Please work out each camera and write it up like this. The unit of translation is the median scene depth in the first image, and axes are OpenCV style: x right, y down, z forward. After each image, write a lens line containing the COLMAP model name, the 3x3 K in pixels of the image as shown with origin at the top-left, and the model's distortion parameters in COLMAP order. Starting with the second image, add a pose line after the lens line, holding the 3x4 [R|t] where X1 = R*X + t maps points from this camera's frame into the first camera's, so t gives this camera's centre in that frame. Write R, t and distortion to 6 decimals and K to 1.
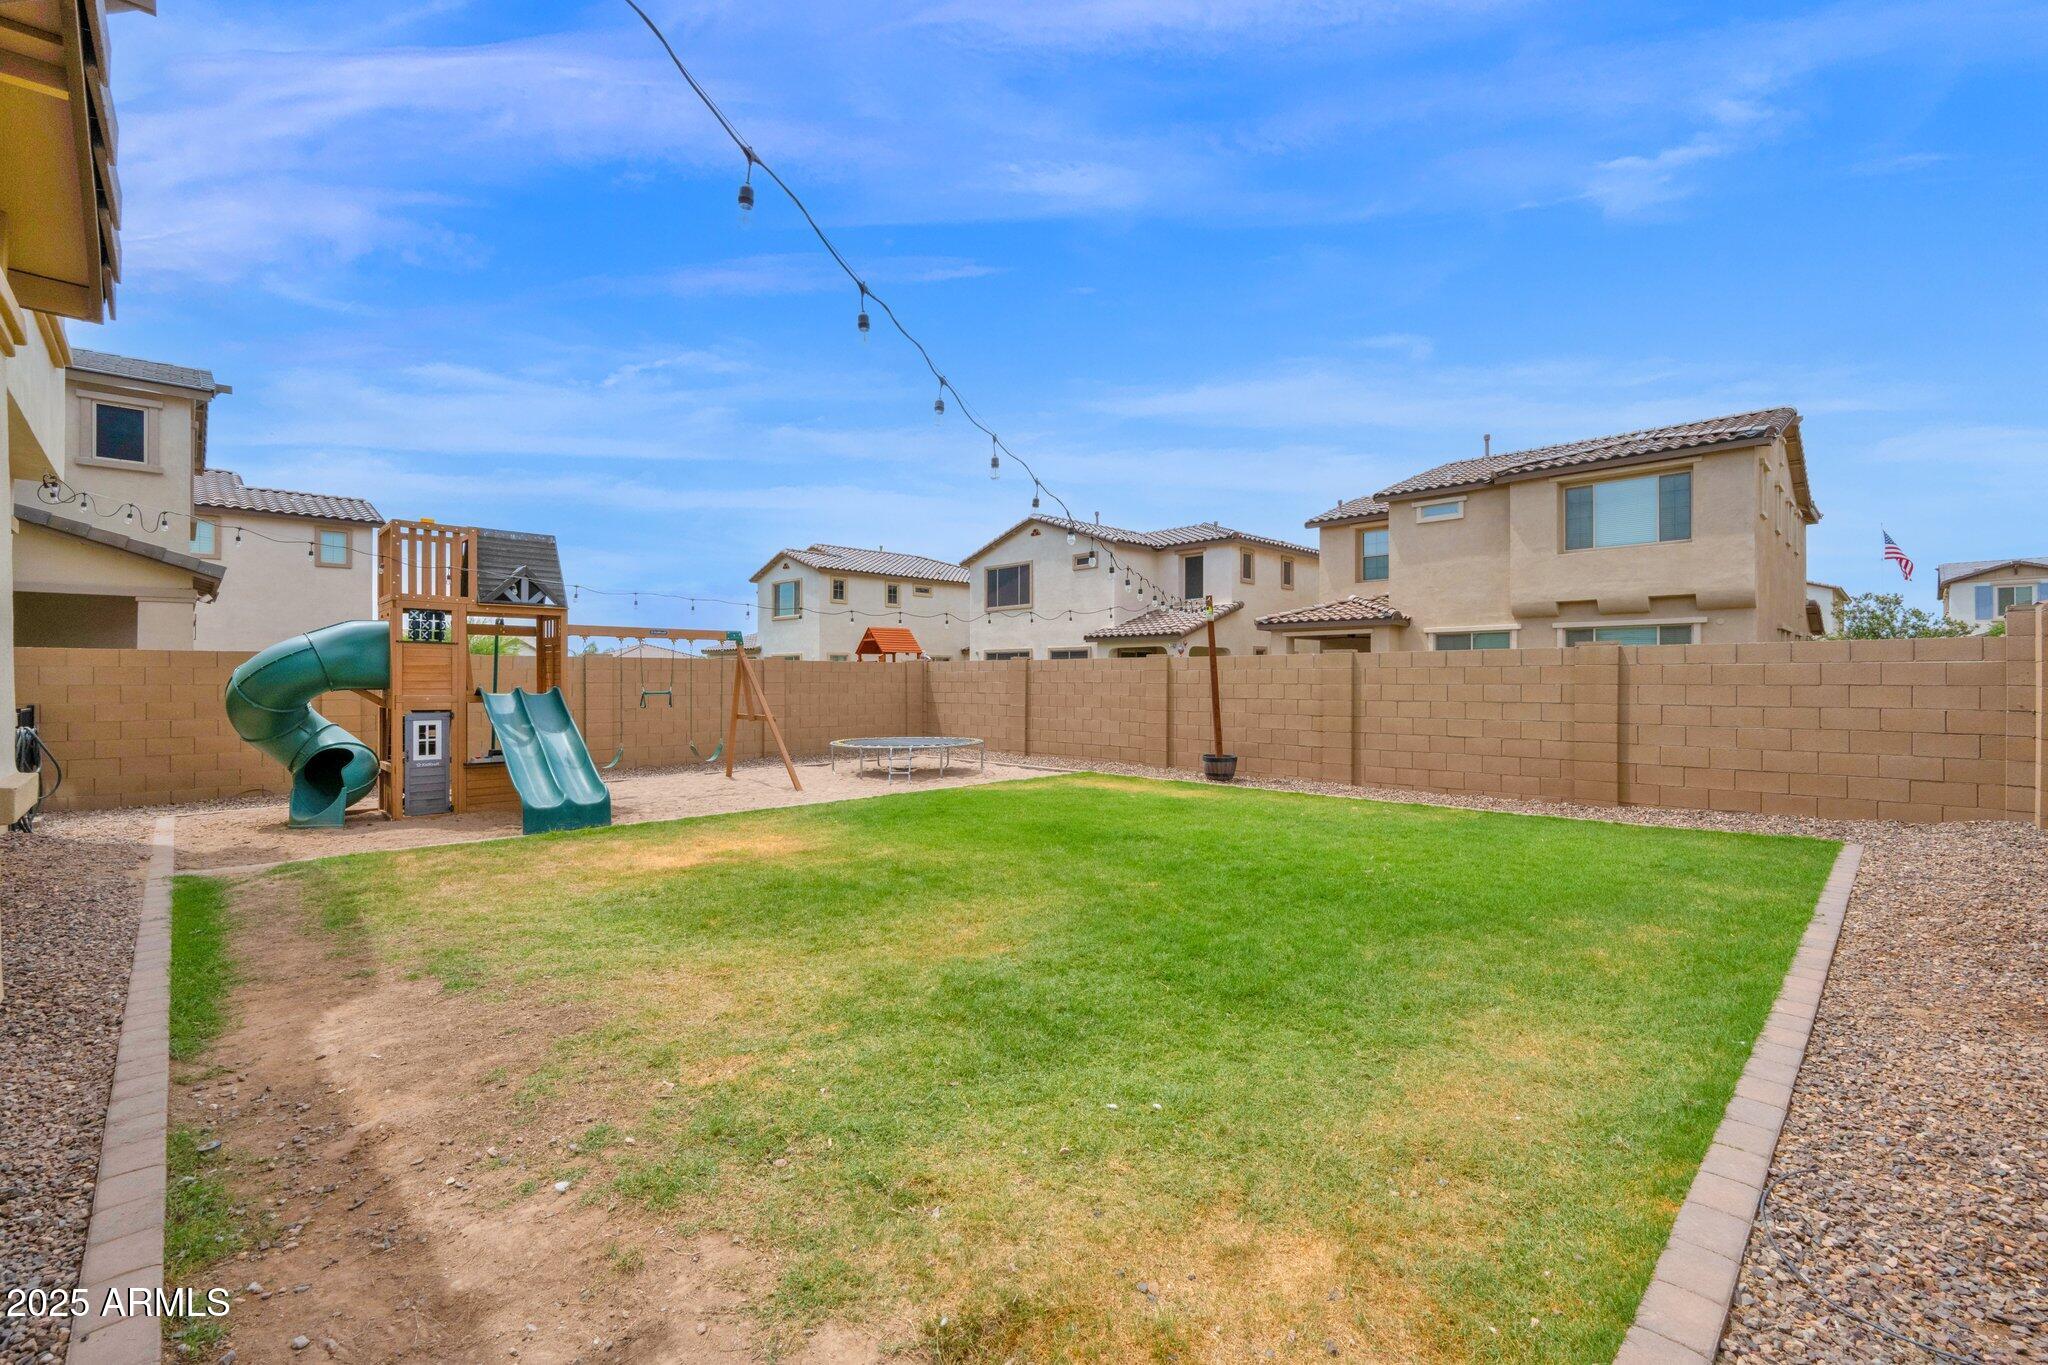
lens RADIAL K [[872.0, 0, 1031.0], [0, 872.0, 676.3], [0, 0, 1]] dist [0.004950, 0.000214]
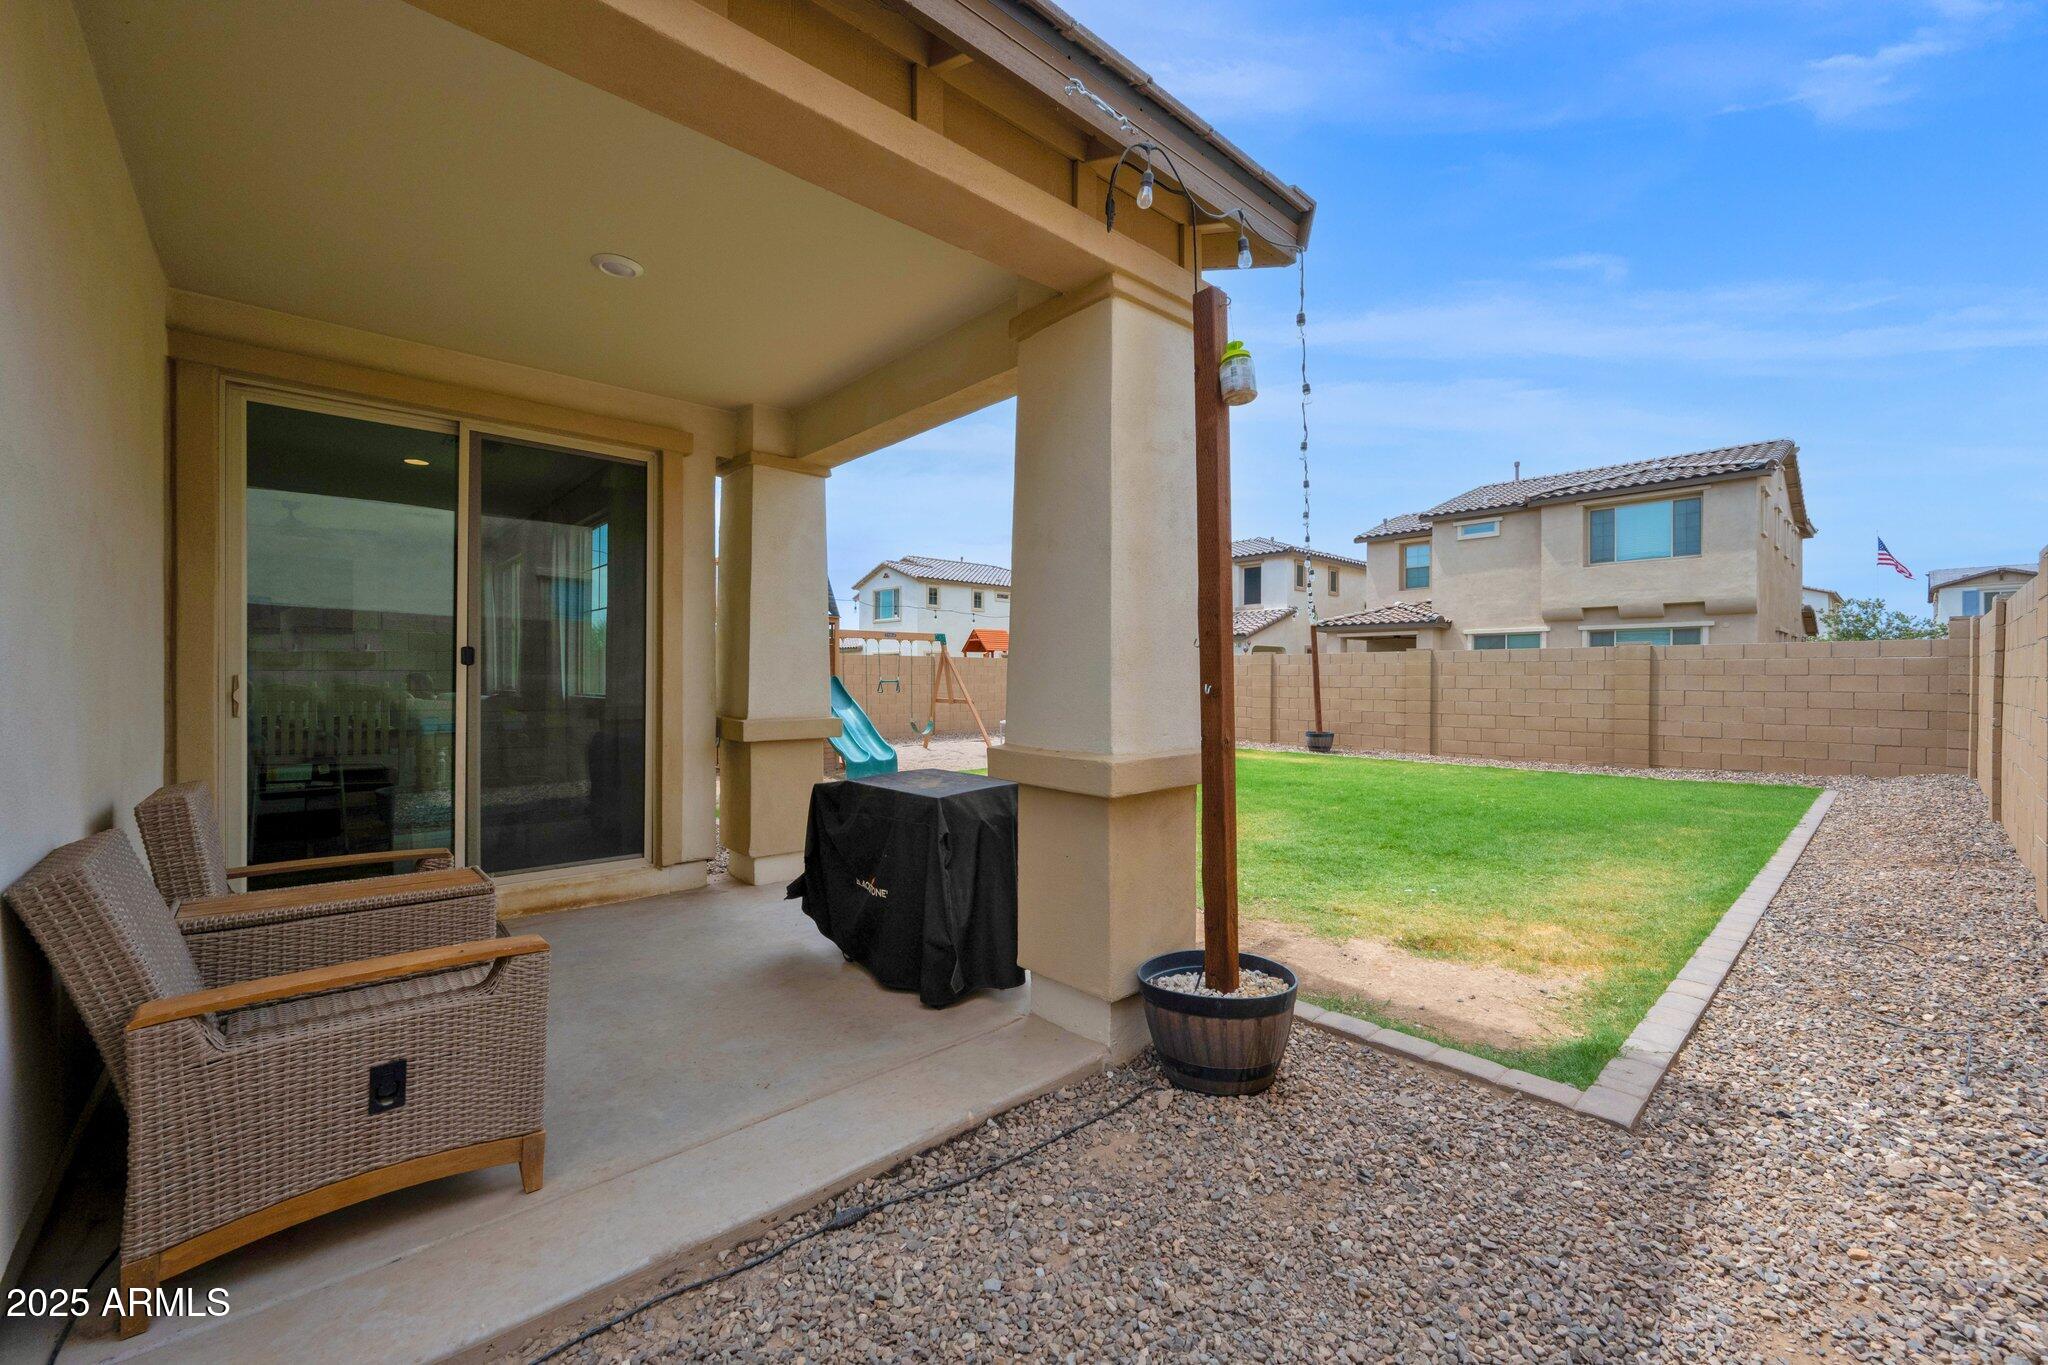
lens RADIAL K [[819.6, 0, 1021.4], [0, 819.6, 680.3], [0, 0, 1]] dist [0.001419, 0.000284]
pose [[0.999318, 0.002070, -0.036872, -0.116426], [-0.001766, 0.999964, 0.008286, 0.004492], [0.036888, -0.008216, 0.999286, -0.136541]]
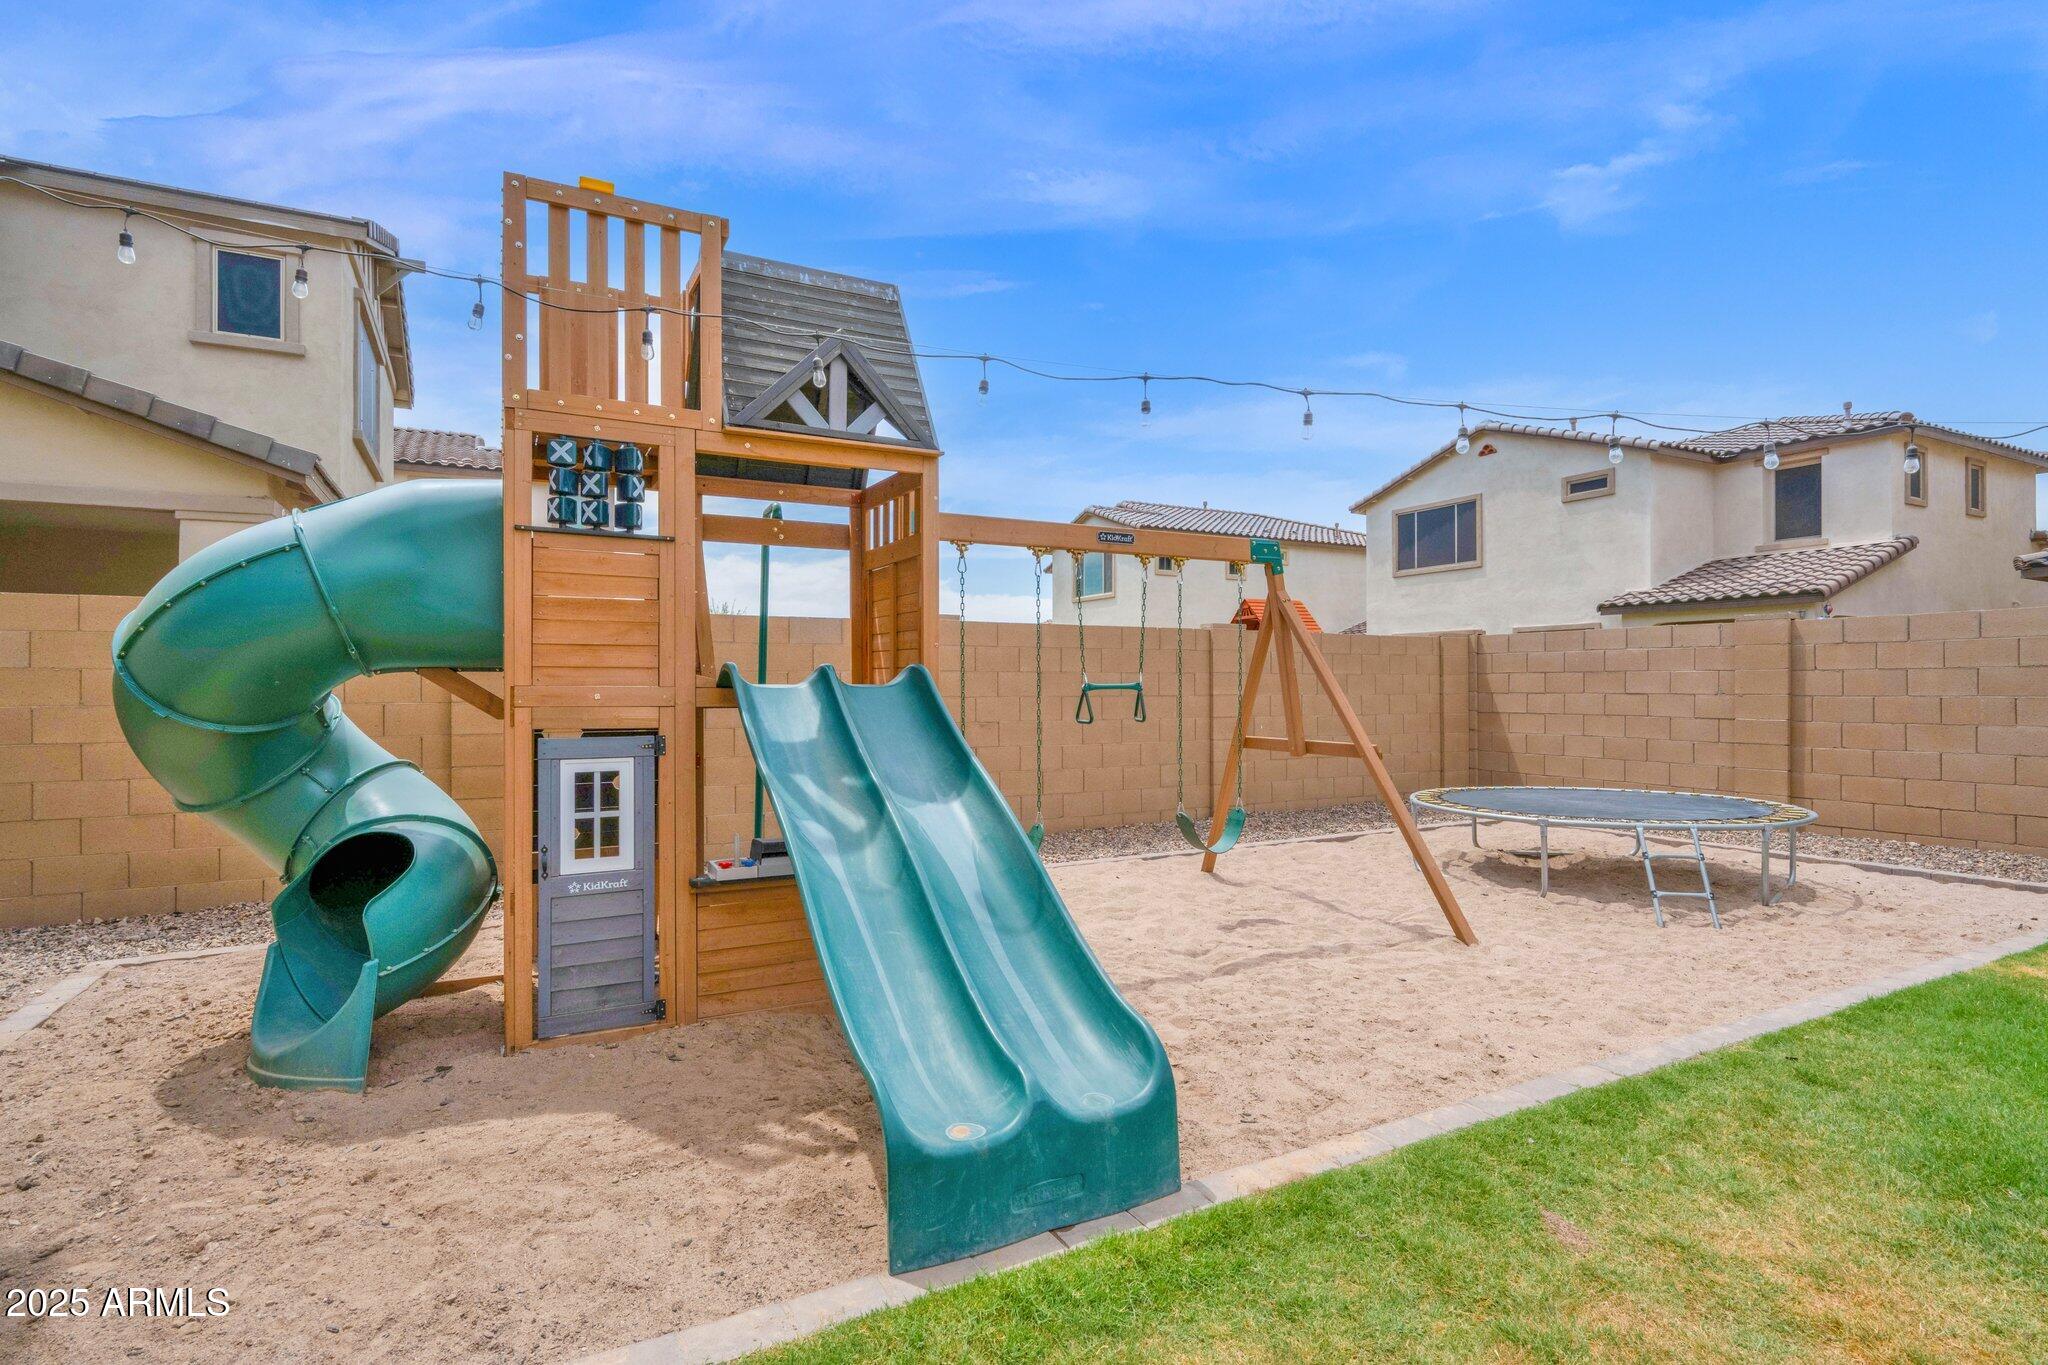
lens RADIAL K [[964.1, 0, 1024.0], [0, 964.1, 682.5], [0, 0, 1]] dist [0.000035, -0.000027]
pose [[0.963767, -0.002434, -0.266734, -0.218478], [0.002660, 0.999996, 0.000486, 0.010572], [0.266732, -0.001178, 0.963770, 0.347954]]
